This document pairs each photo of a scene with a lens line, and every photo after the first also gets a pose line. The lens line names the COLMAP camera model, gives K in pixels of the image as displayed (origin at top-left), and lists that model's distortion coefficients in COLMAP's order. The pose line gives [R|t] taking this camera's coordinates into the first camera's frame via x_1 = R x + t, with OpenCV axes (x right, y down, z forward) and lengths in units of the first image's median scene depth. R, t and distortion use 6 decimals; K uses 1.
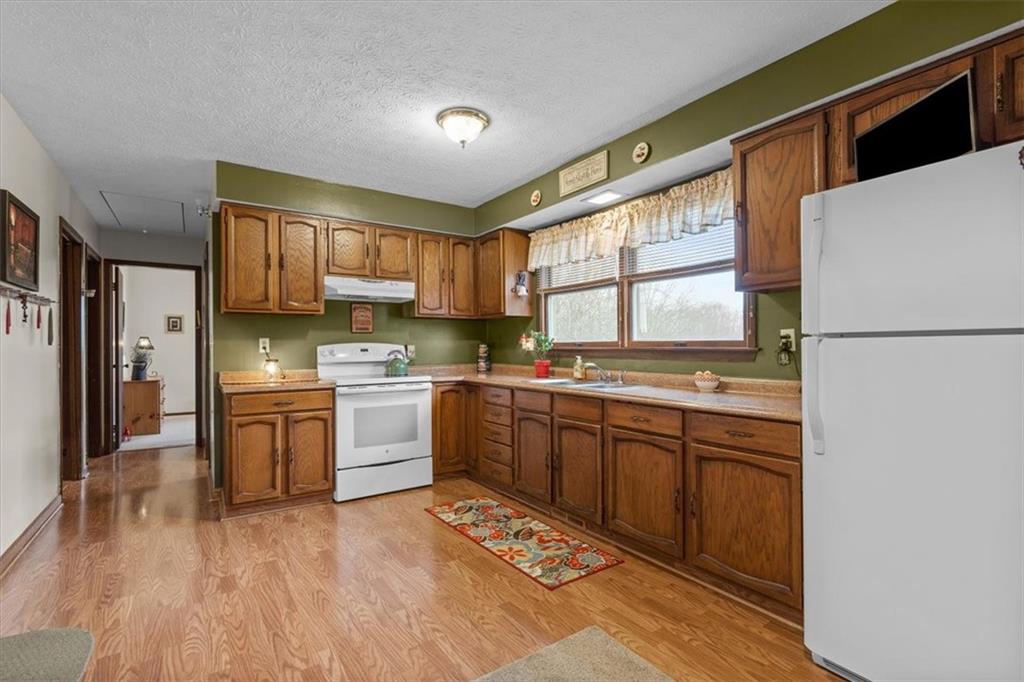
lens RADIAL K [[471.9, 0, 512.0], [0, 471.9, 341.0], [0, 0, 1]] dist [0.001314, 0.000541]
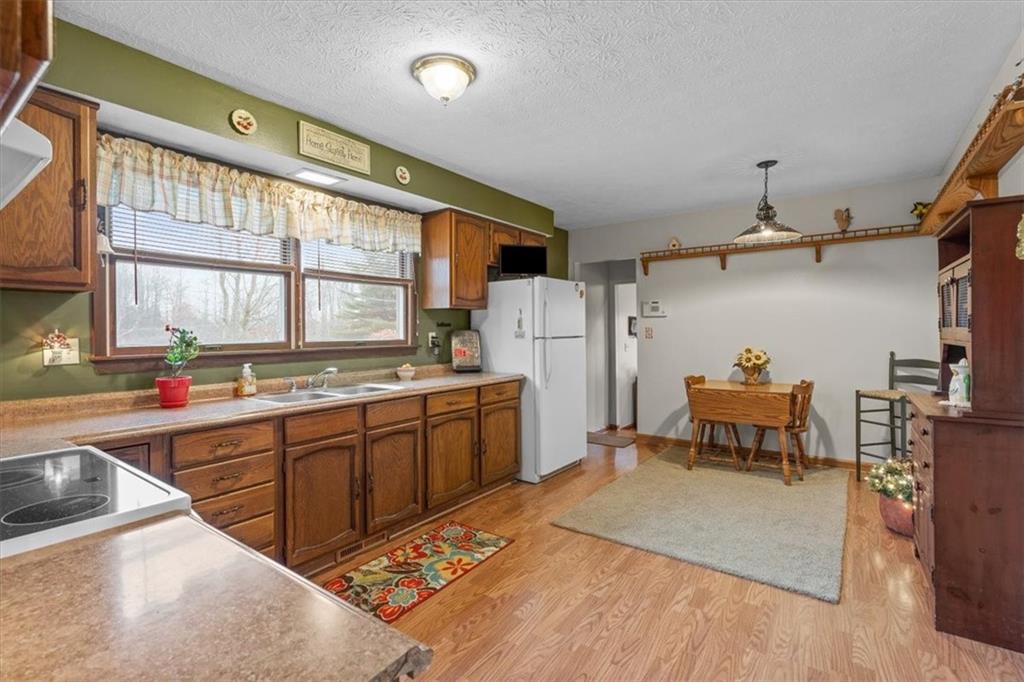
lens RADIAL K [[471.8, 0, 507.1], [0, 471.8, 327.6], [0, 0, 1]] dist [-0.001802, 0.000129]
pose [[-0.330589, 0.013743, 0.943675, -0.807715], [-0.000893, 0.999889, -0.014875, -0.015558], [-0.943774, -0.005760, -0.330540, 1.050672]]
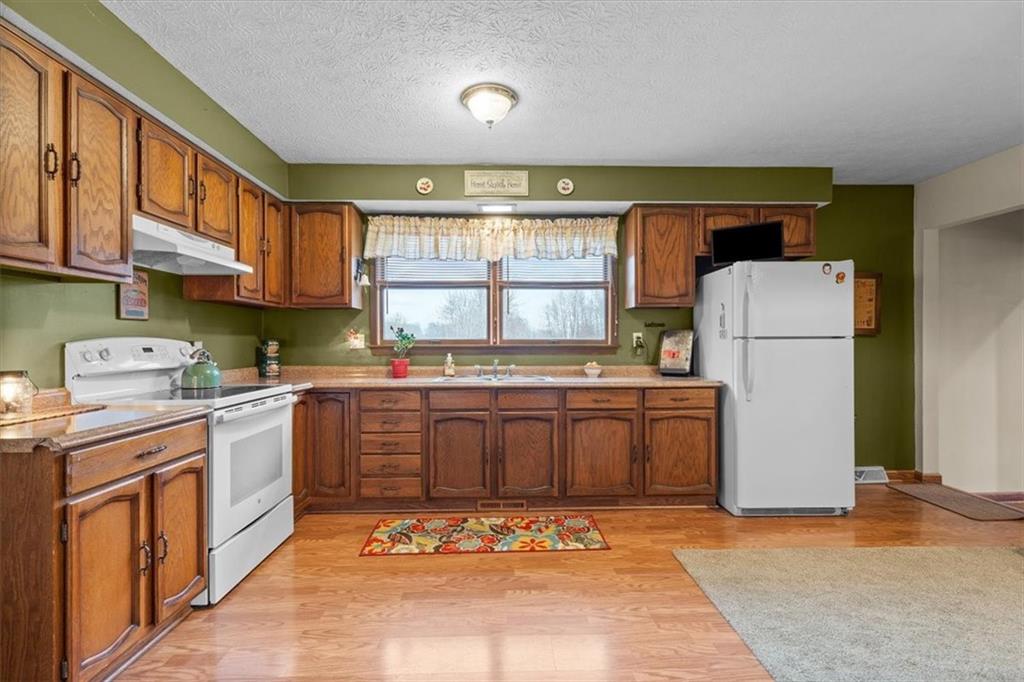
lens RADIAL K [[464.9, 0, 512.0], [0, 464.9, 341.0], [0, 0, 1]] dist [0.000308, 0.000305]
pose [[0.542935, 0.007352, 0.839743, -0.756921], [-0.009862, 0.999949, -0.002378, 0.007443], [-0.839717, -0.006990, 0.542979, 0.421666]]
